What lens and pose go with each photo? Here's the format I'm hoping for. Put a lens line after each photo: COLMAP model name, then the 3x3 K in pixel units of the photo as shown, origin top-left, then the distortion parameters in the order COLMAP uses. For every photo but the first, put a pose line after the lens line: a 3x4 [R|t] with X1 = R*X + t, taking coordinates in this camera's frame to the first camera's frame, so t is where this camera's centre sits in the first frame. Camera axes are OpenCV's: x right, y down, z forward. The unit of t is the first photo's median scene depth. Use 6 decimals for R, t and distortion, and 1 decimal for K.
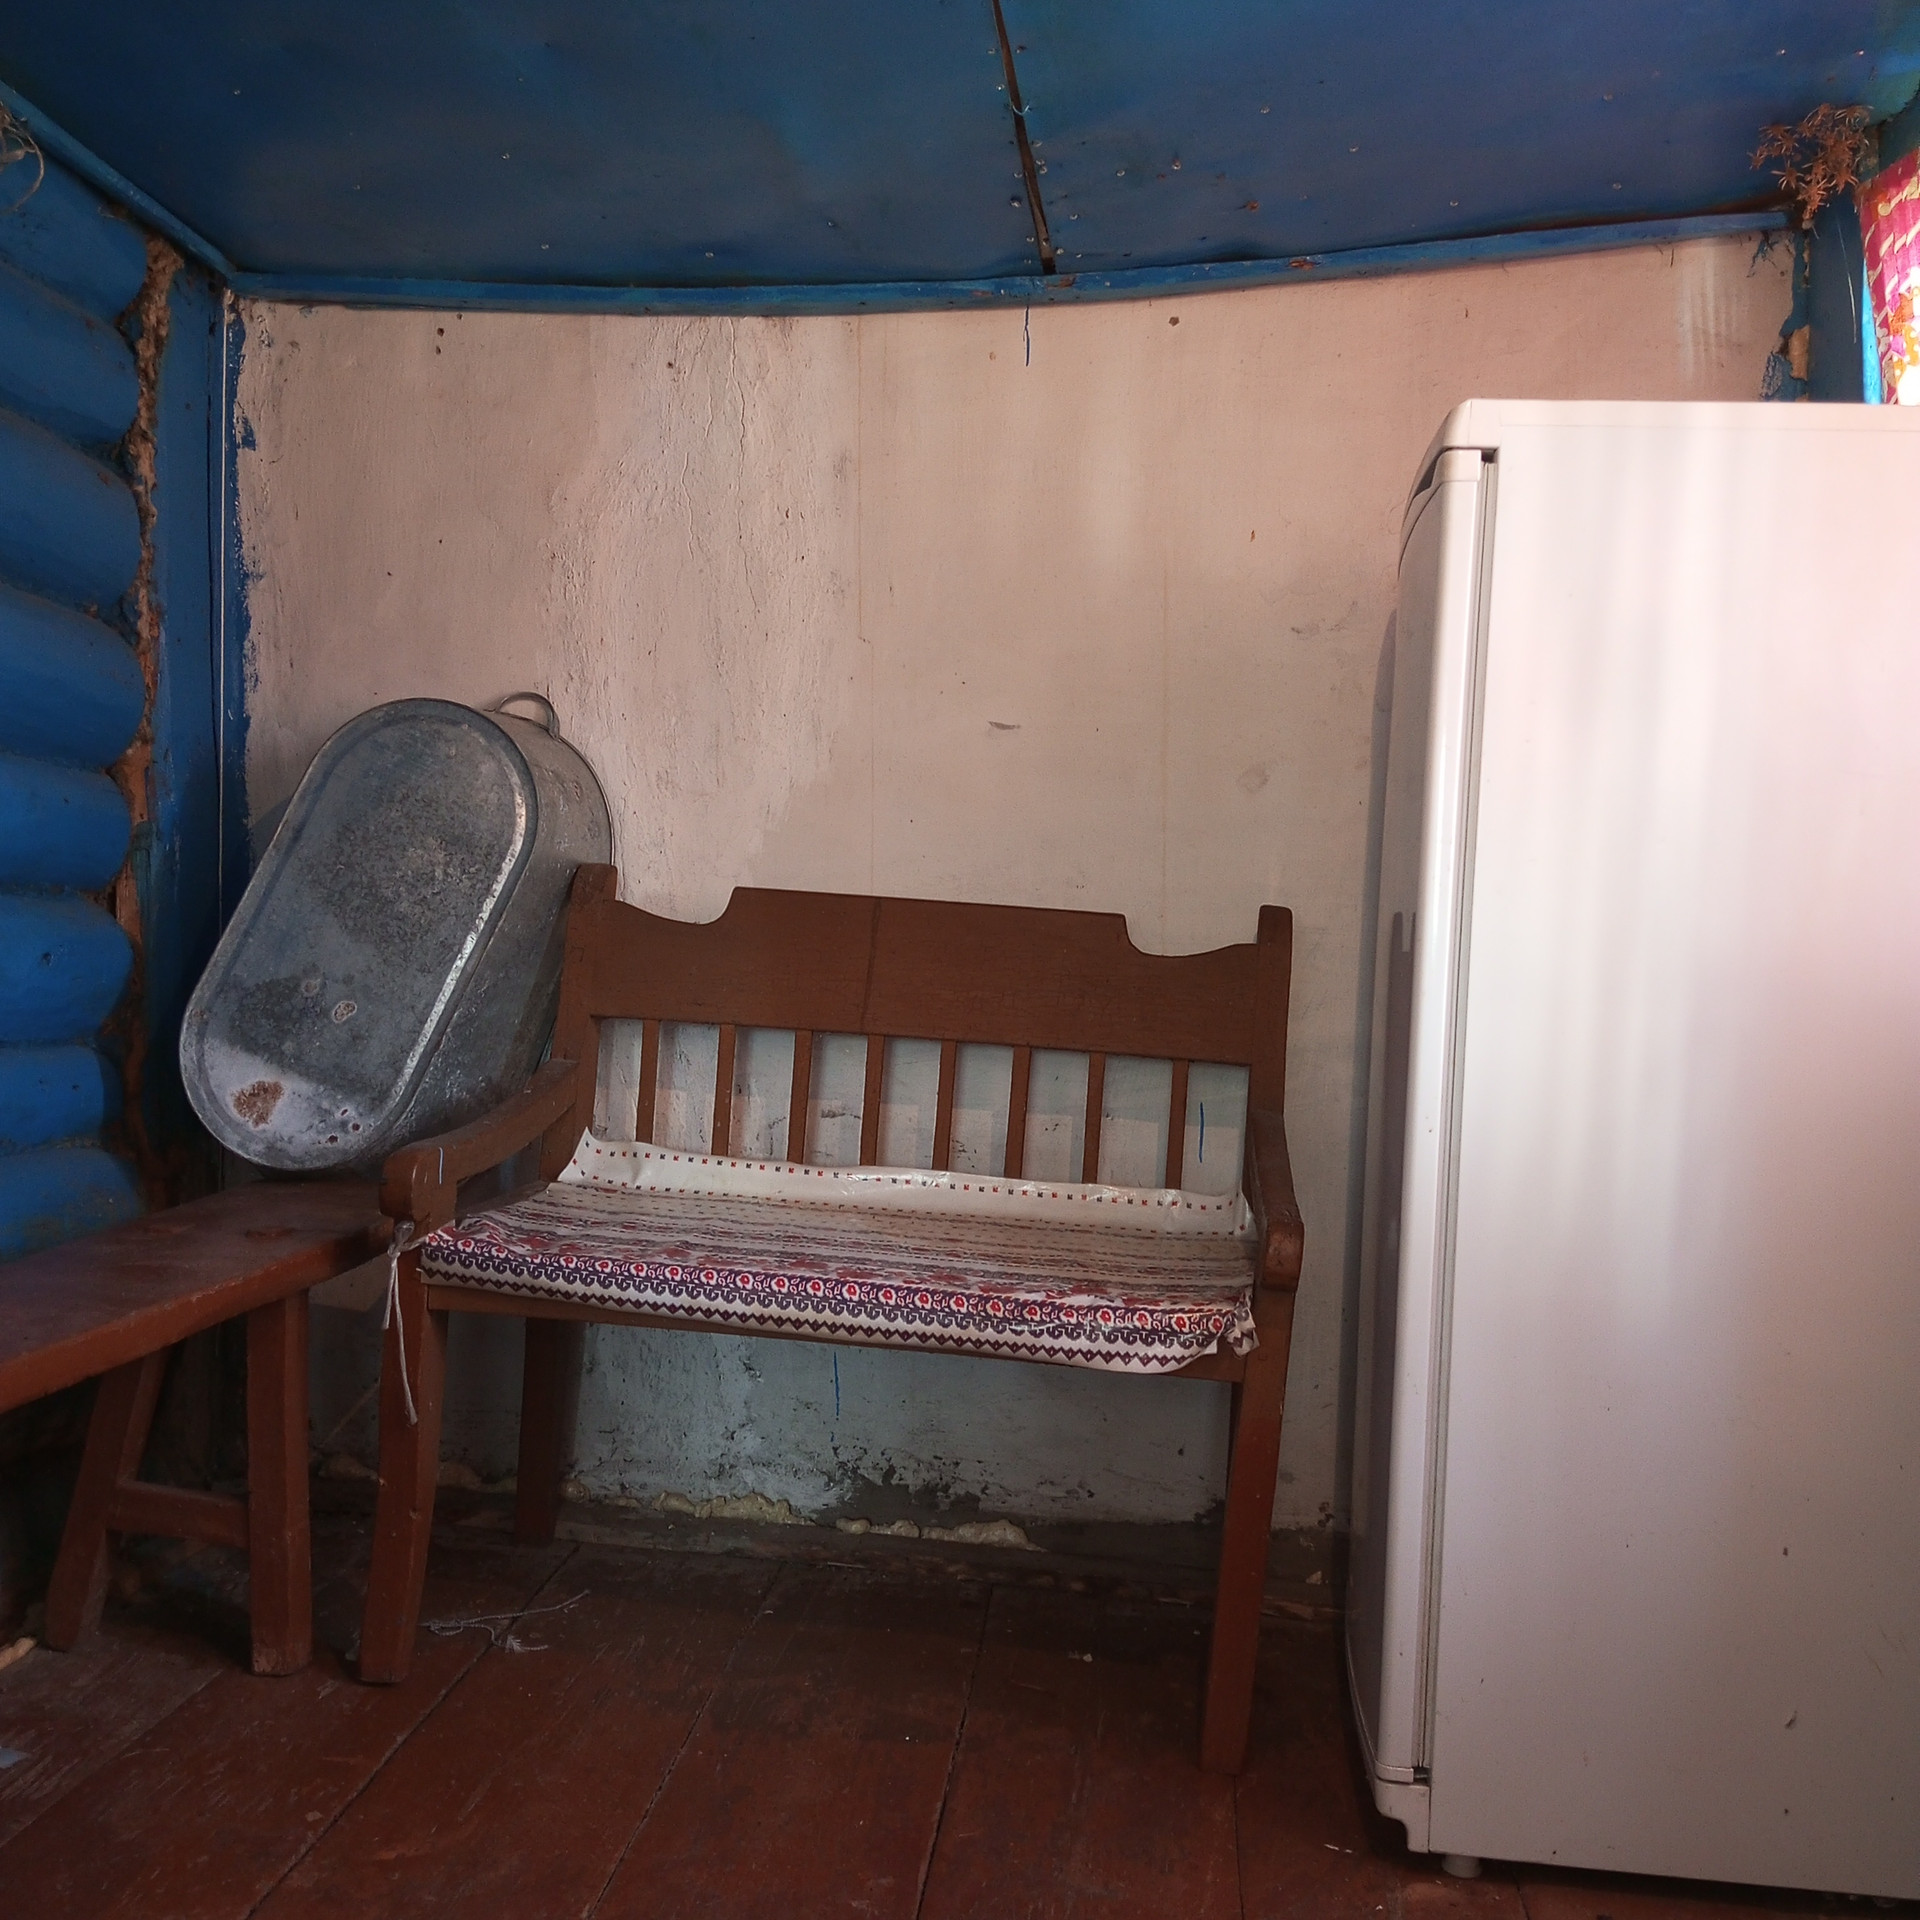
lens RADIAL K [[2017.7, 0, 993.9], [0, 2017.7, 948.1], [0, 0, 1]] dist [0.144187, -0.310867]
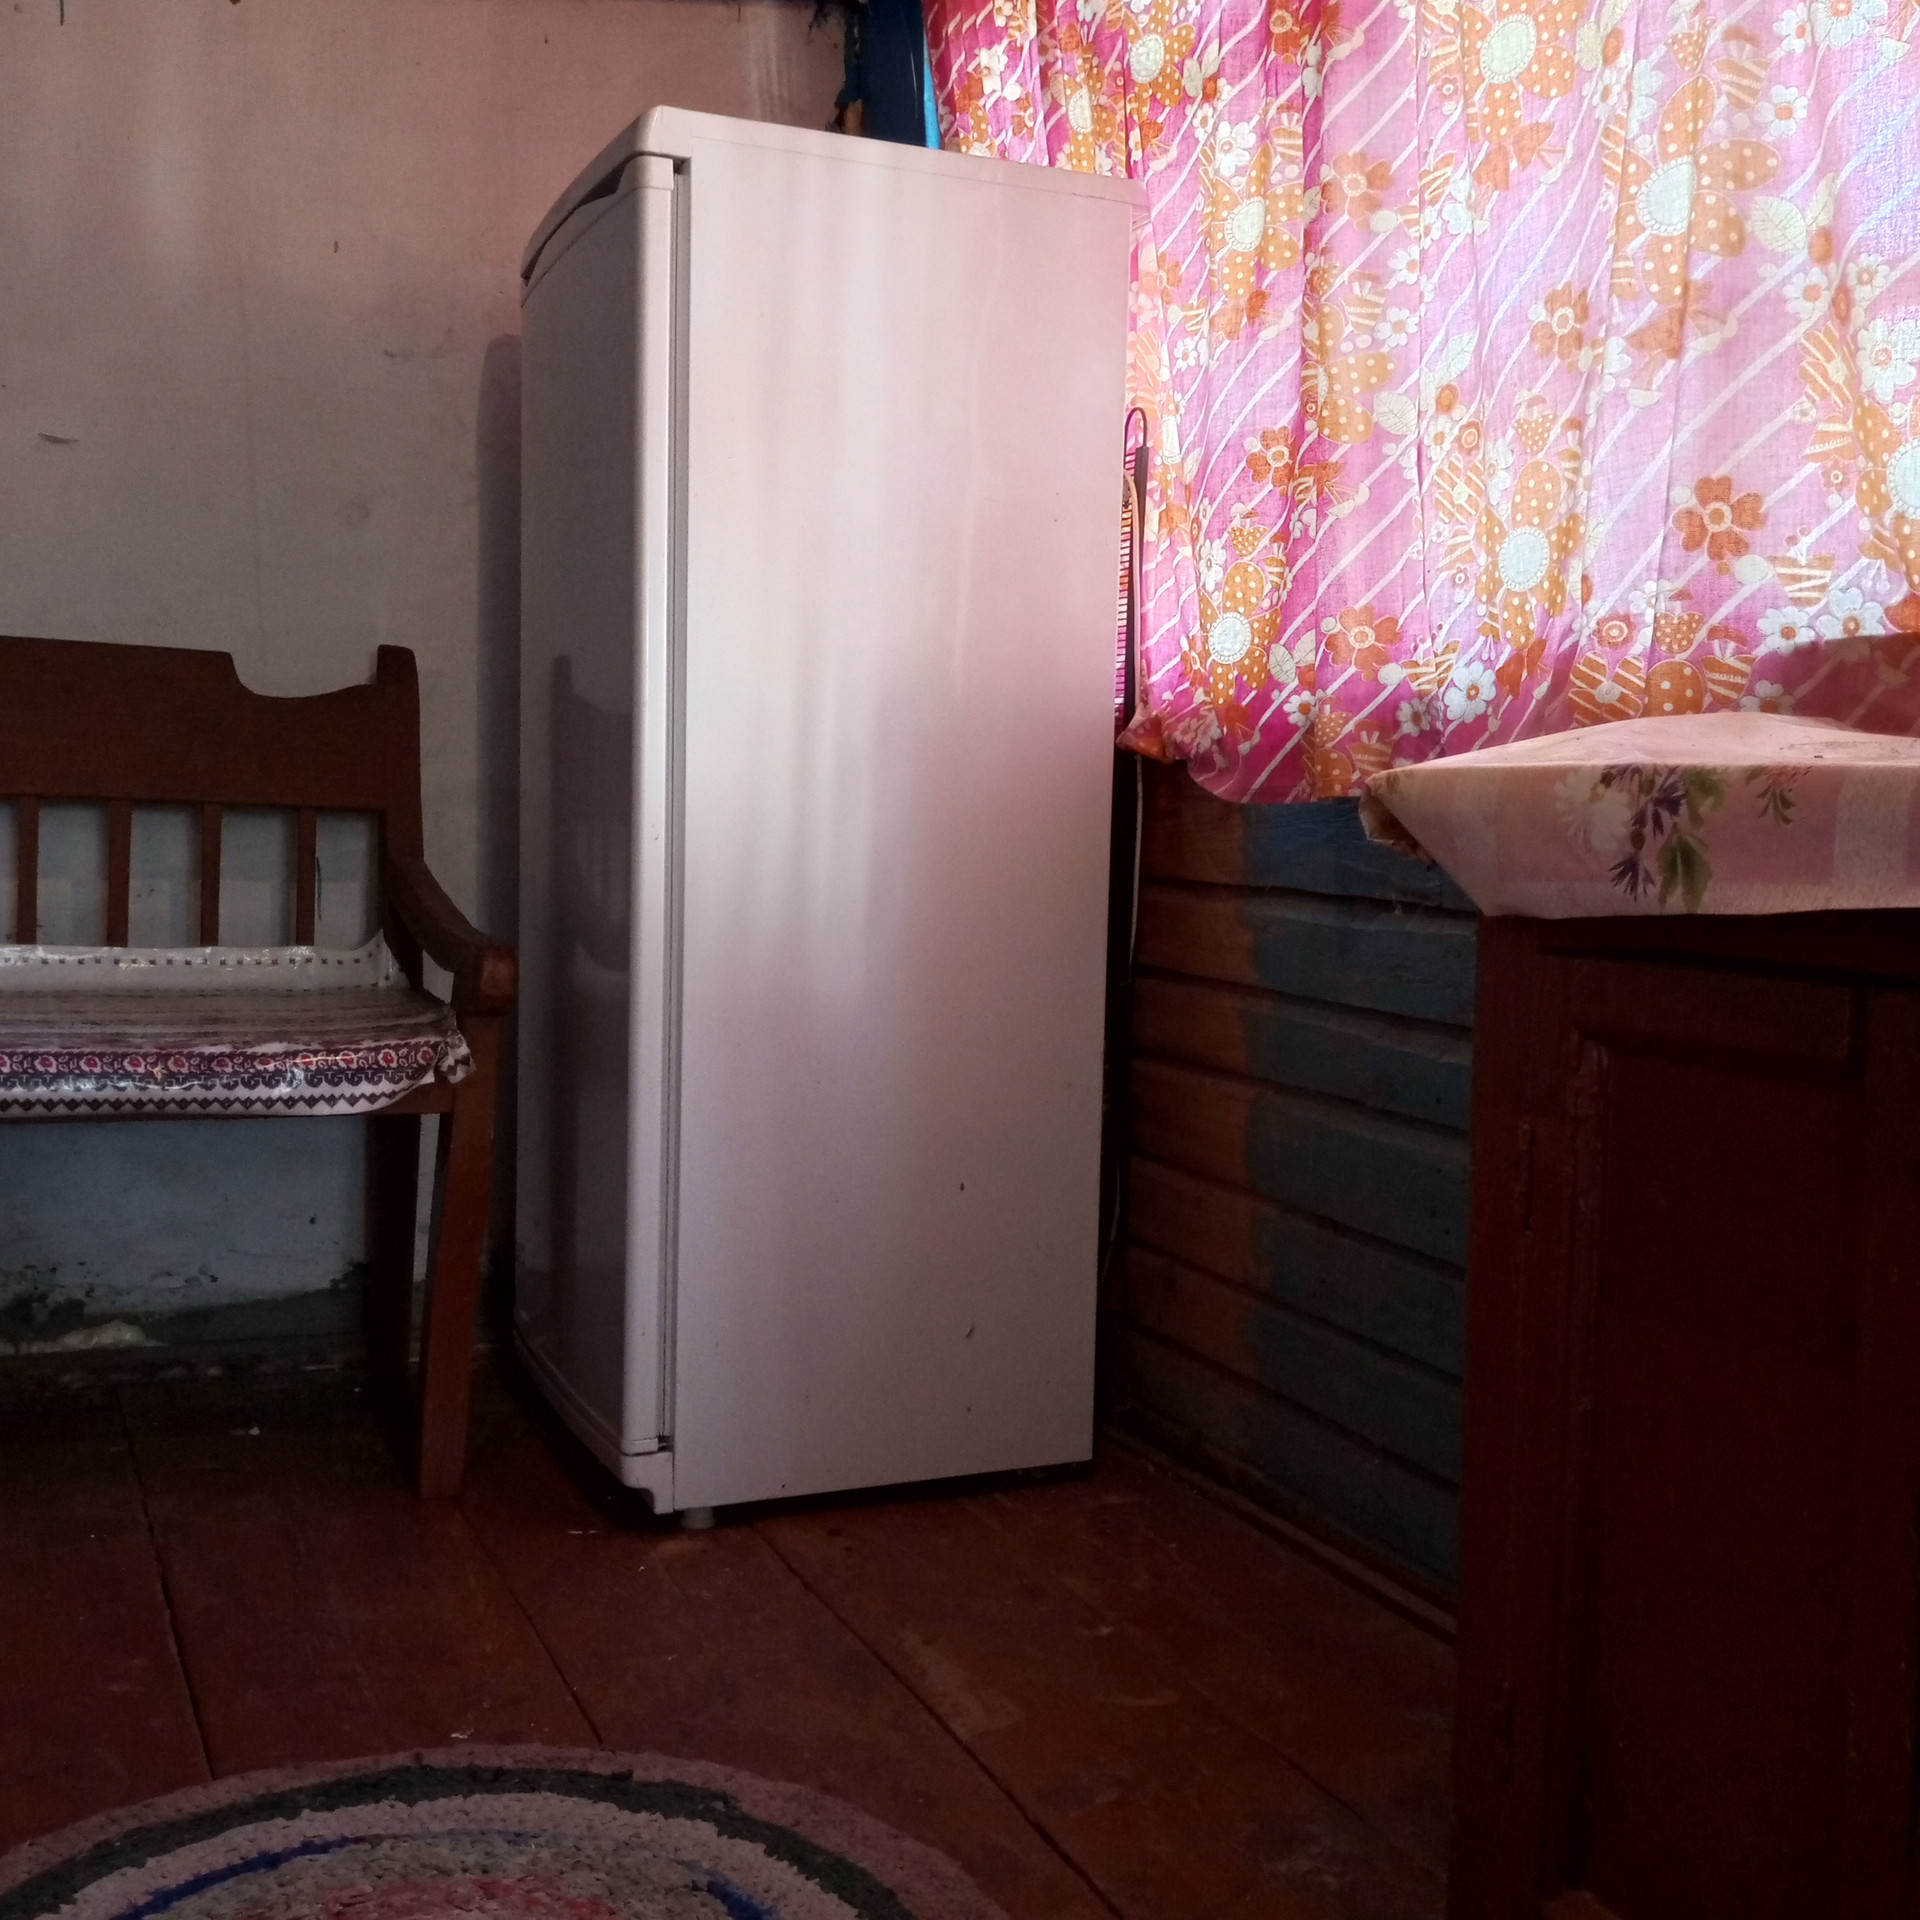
lens RADIAL K [[2032.3, 0, 961.7], [0, 2032.3, 953.2], [0, 0, 1]] dist [0.147274, -0.301796]
pose [[0.861415, -0.069587, 0.503113, -0.130117], [0.025650, 0.995266, 0.093740, 0.039778], [-0.507254, -0.067844, 0.859122, 0.016458]]
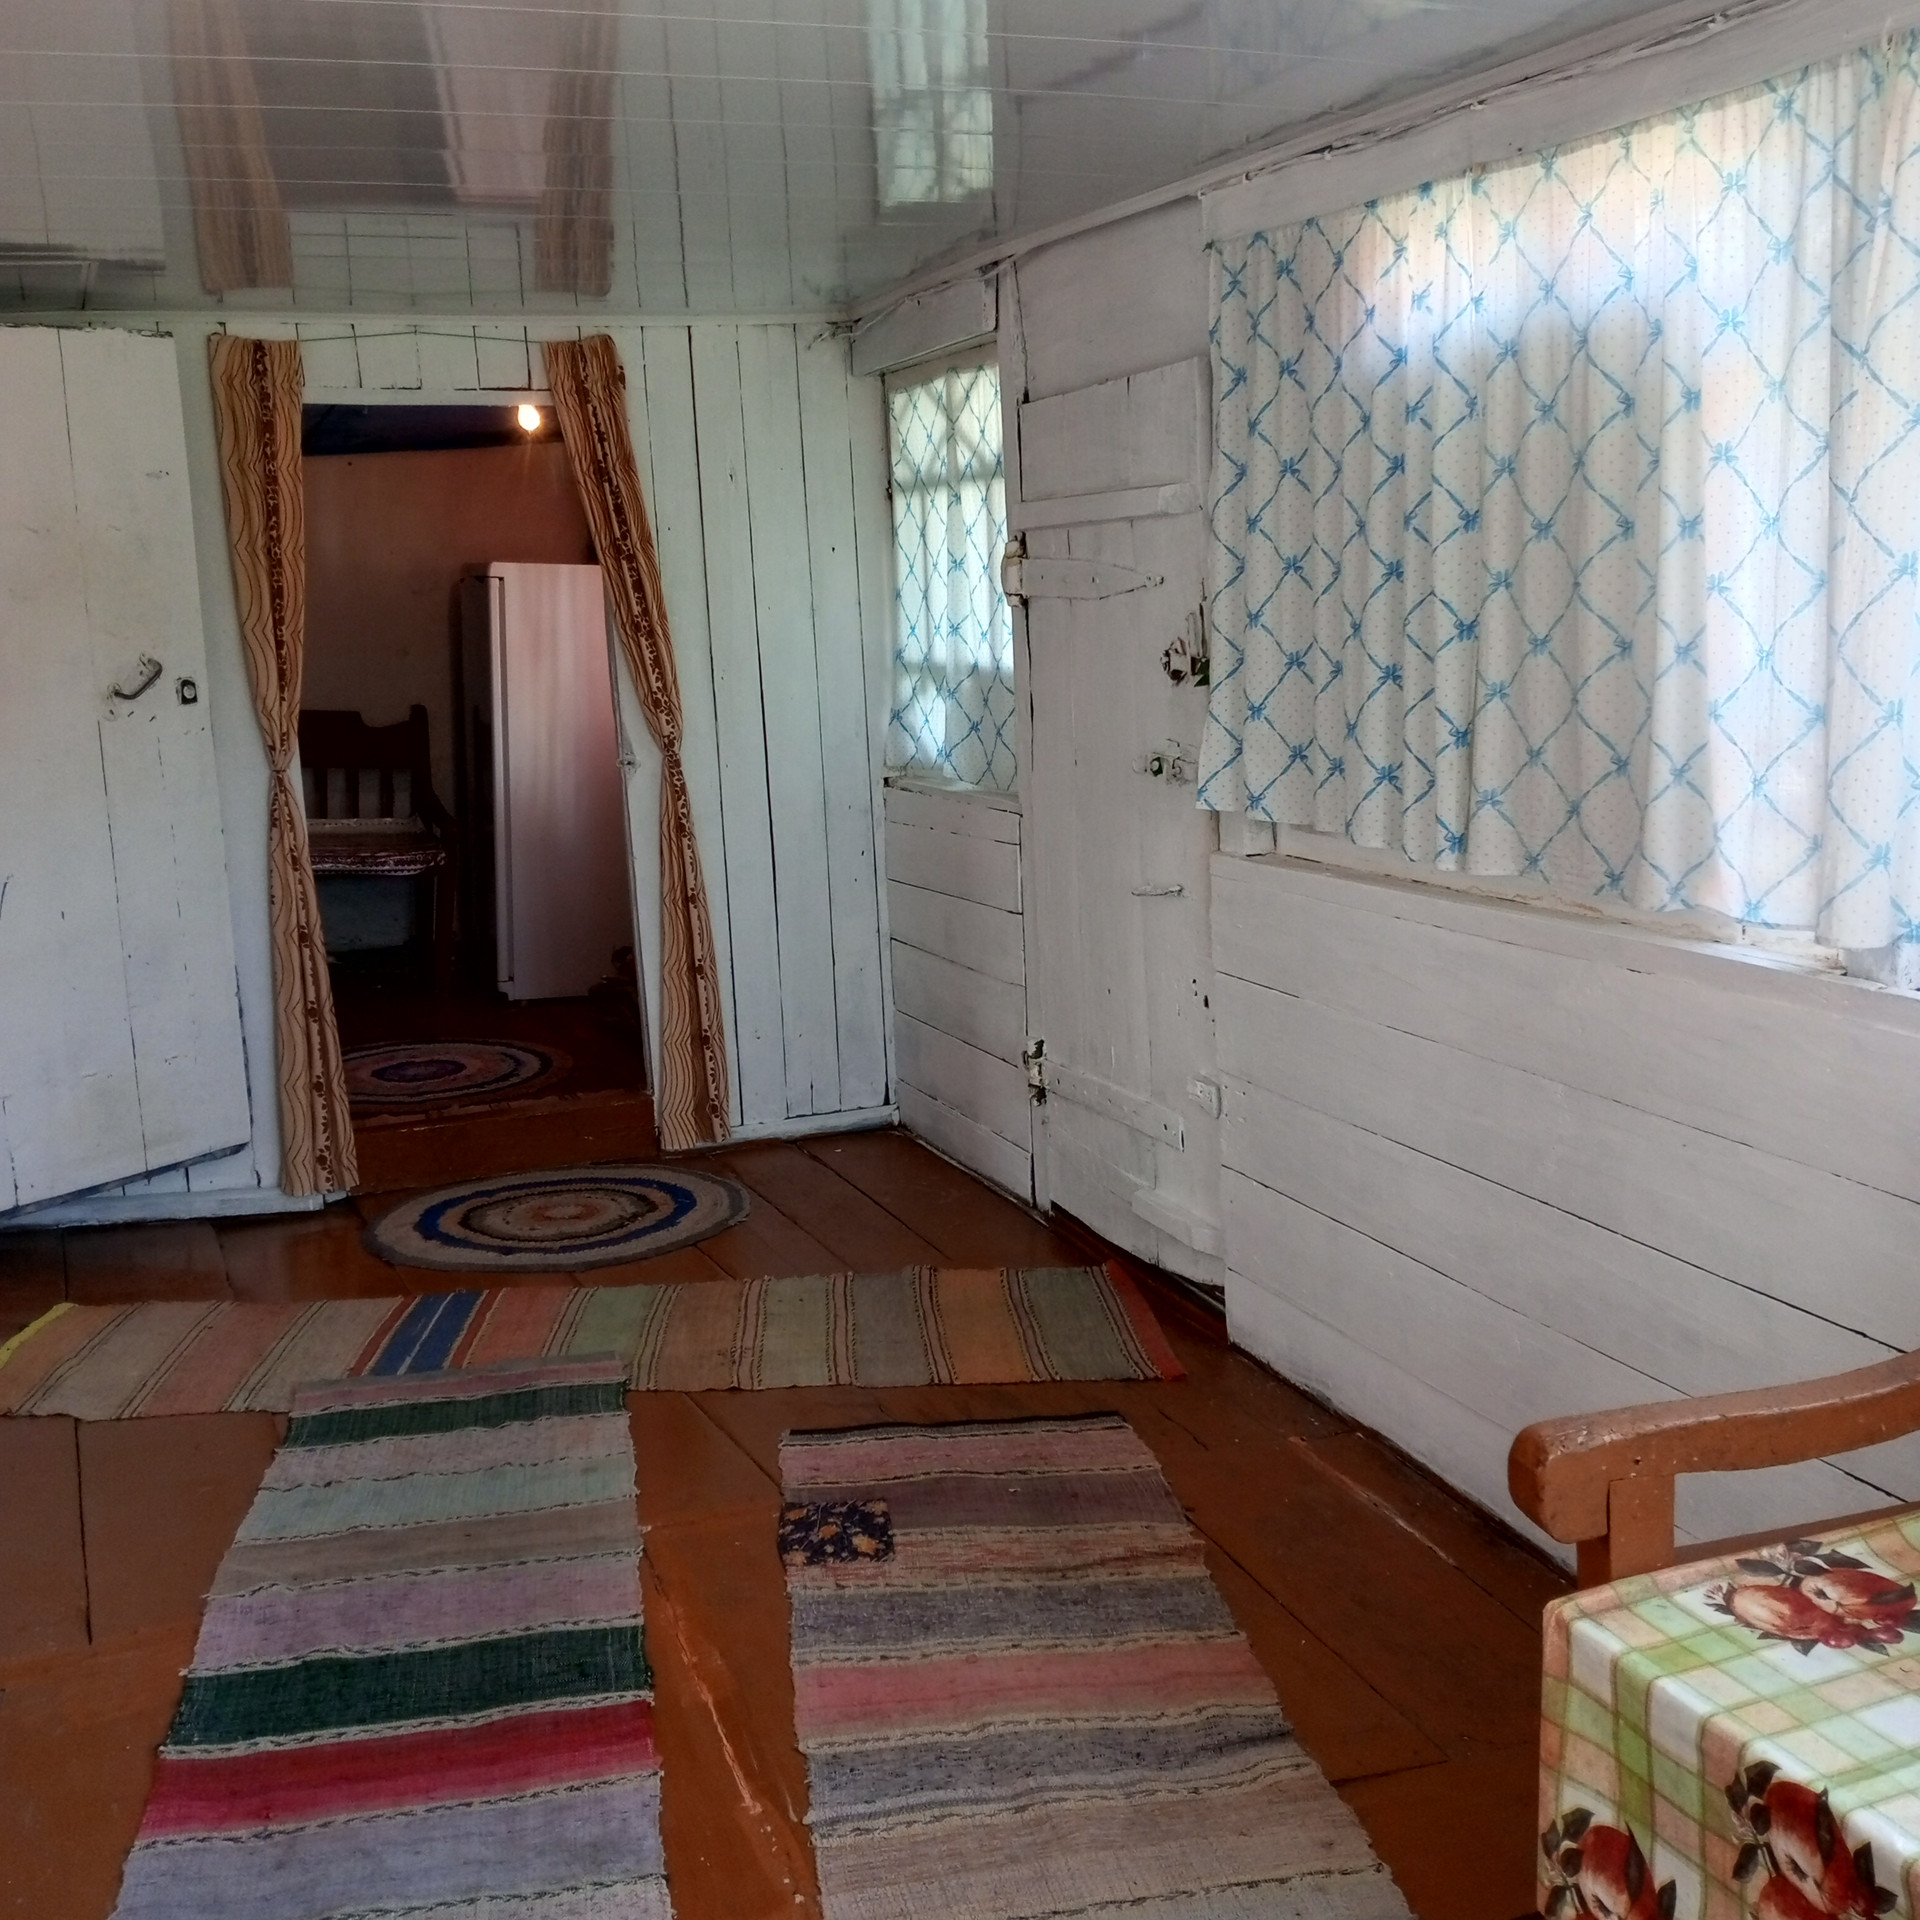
lens RADIAL K [[2068.5, 0, 960.0], [0, 2068.5, 960.0], [0, 0, 1]] dist [0.142386, -0.312026]
pose [[0.873901, -0.118361, 0.471474, -0.552683], [0.033292, 0.982199, 0.184868, -0.171428], [-0.484963, -0.145860, 0.862285, -1.683073]]
